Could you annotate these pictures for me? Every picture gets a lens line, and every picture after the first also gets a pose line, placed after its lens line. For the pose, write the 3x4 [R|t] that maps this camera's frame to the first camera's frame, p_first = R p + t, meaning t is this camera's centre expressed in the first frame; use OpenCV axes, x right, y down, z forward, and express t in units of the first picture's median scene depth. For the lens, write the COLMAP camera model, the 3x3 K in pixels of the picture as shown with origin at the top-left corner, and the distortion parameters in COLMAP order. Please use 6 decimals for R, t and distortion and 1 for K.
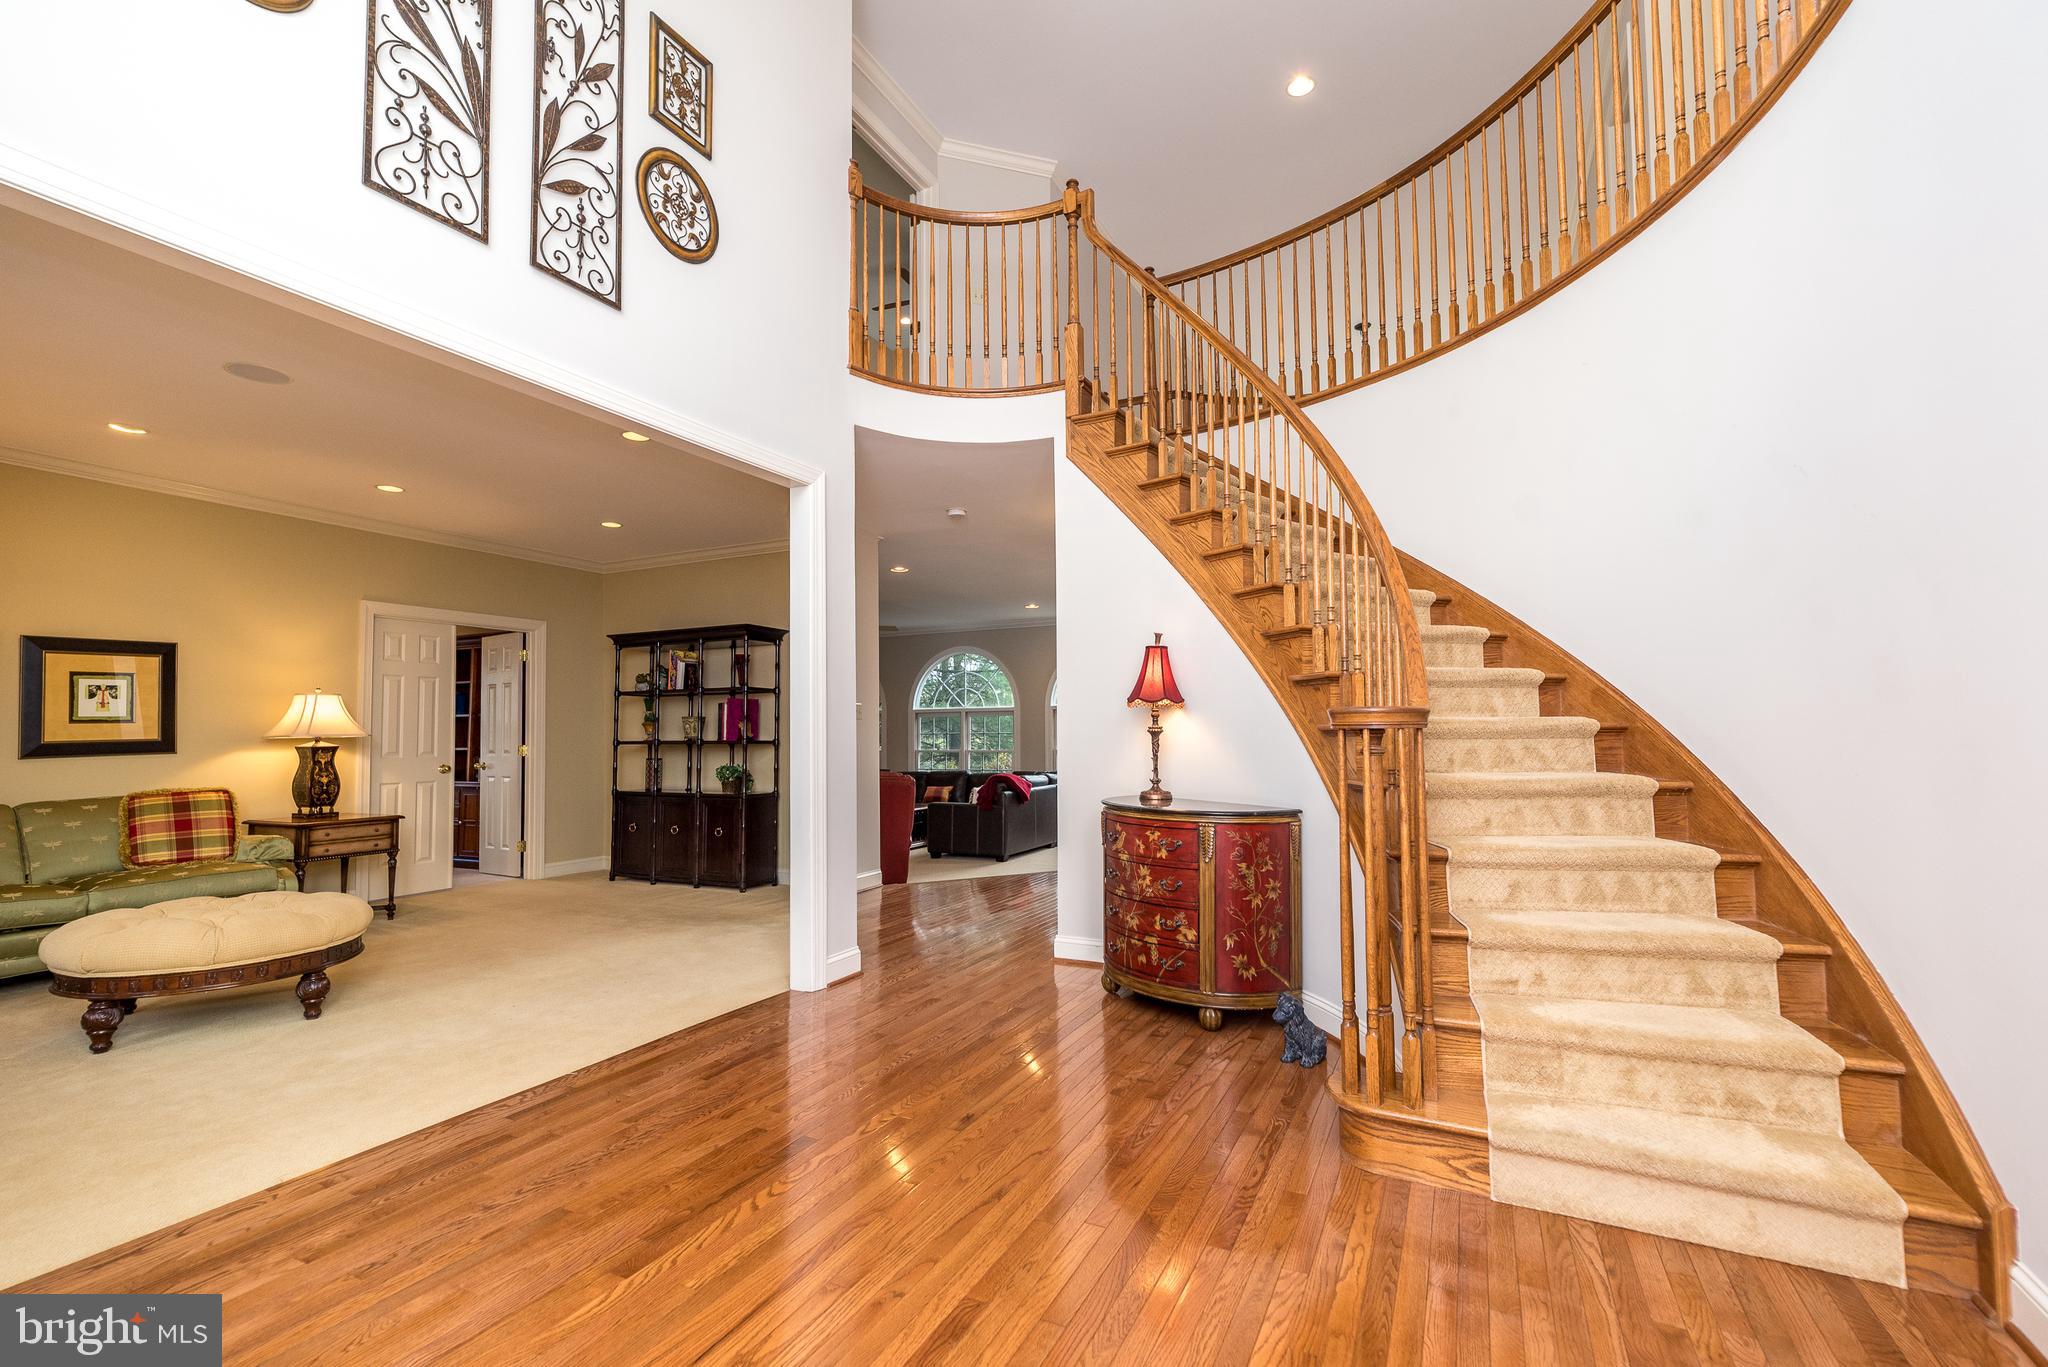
lens RADIAL K [[896.9, 0, 1023.4], [0, 896.9, 691.5], [0, 0, 1]] dist [0.001593, 0.001002]
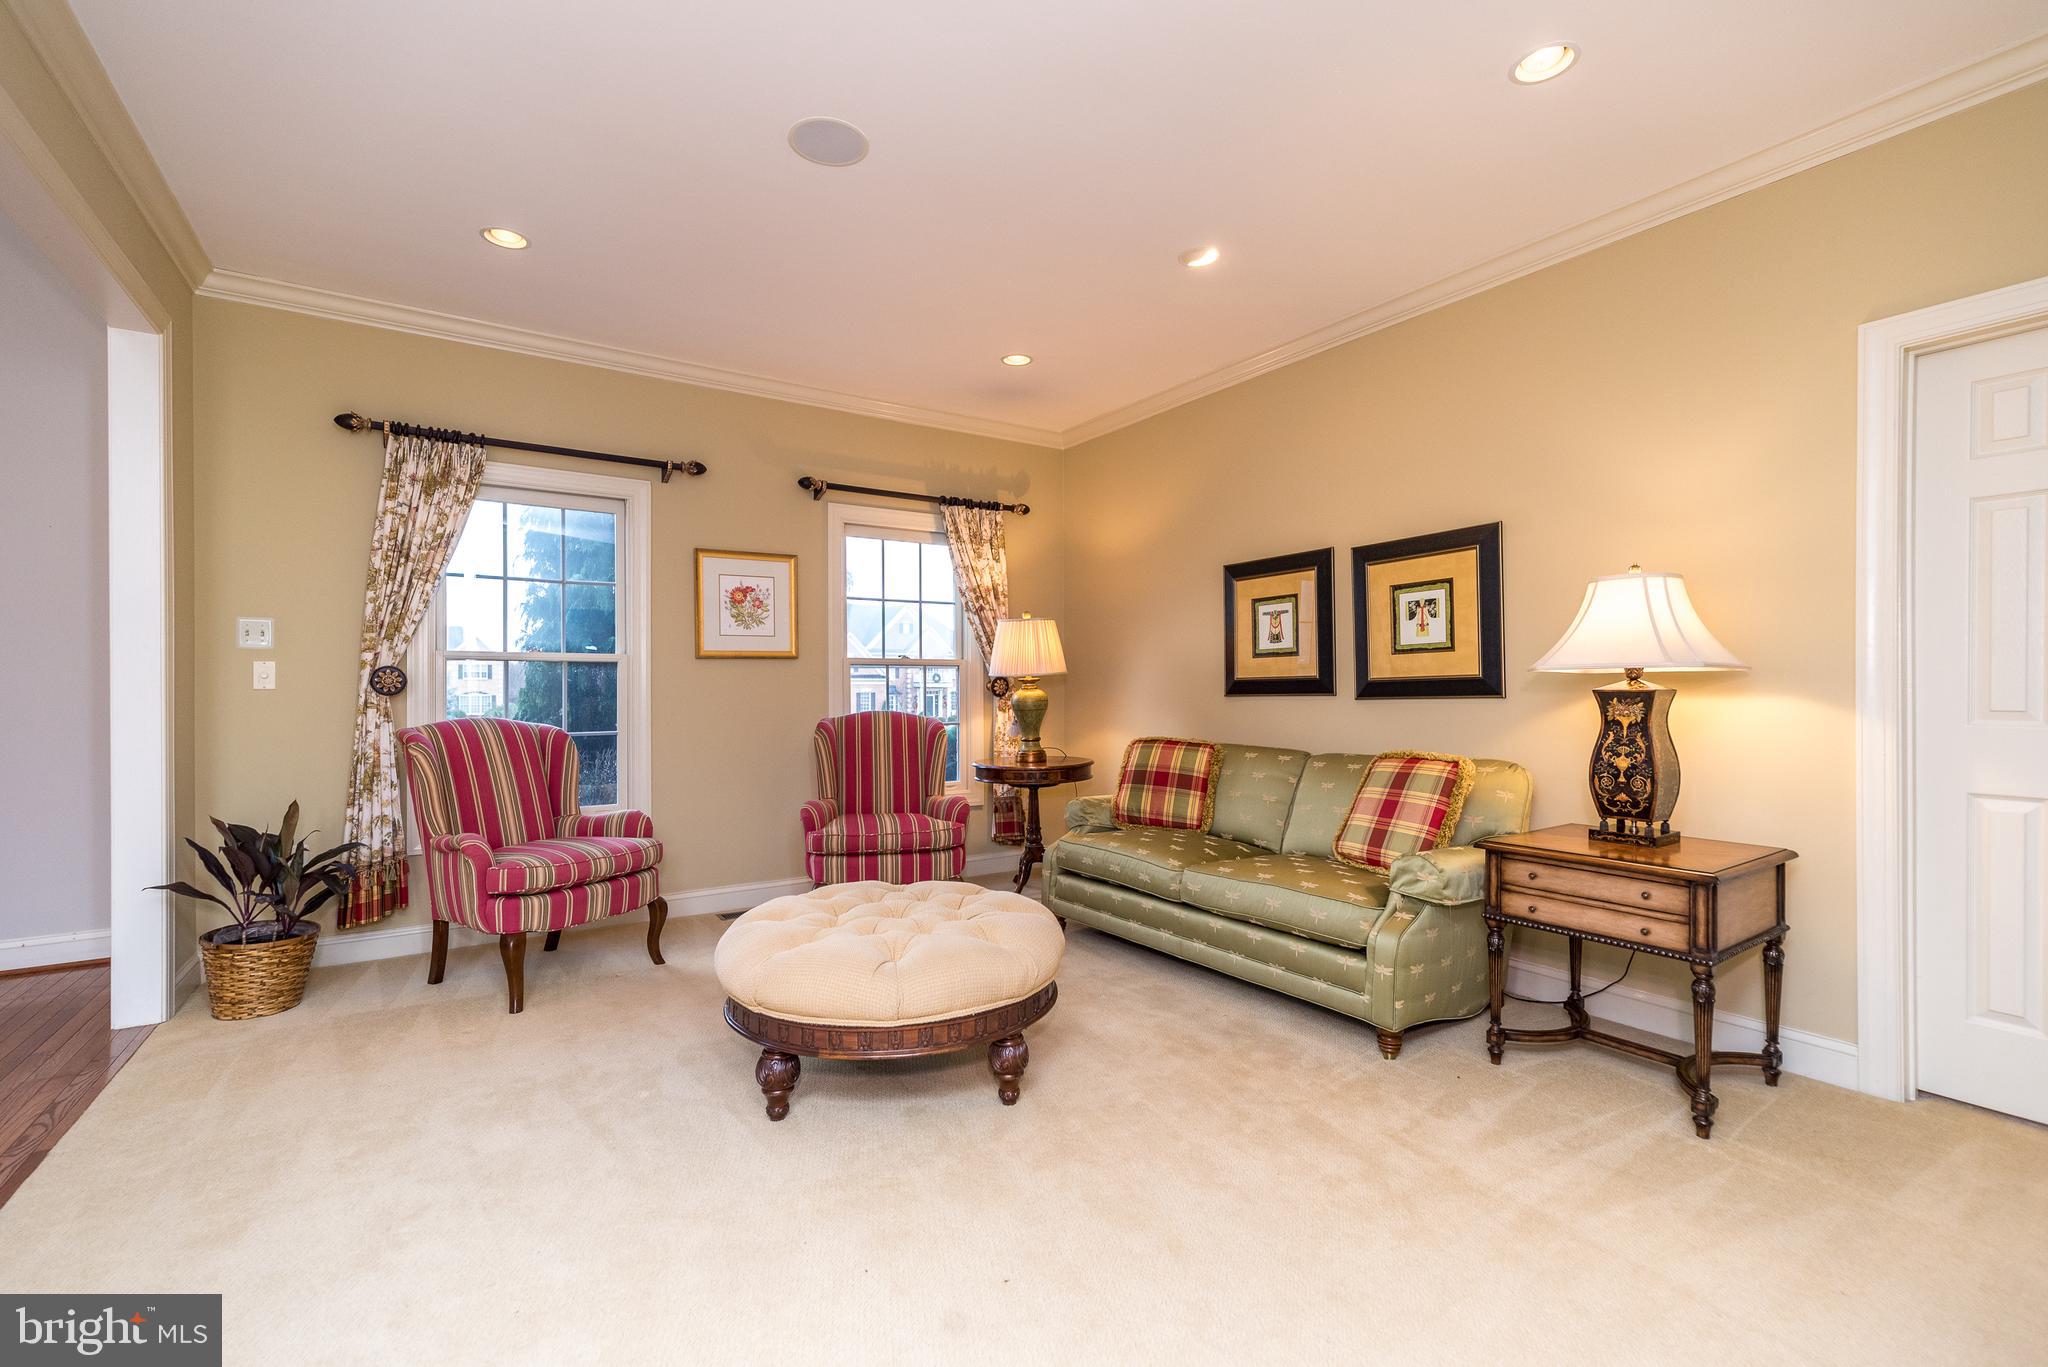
lens RADIAL K [[896.9, 0, 1029.6], [0, 896.9, 684.8], [0, 0, 1]] dist [0.001593, 0.001002]
pose [[-0.504741, 0.001442, -0.863269, -0.246030], [0.042478, 0.998829, -0.023168, 0.061425], [0.862225, -0.048364, -0.504211, 1.054122]]
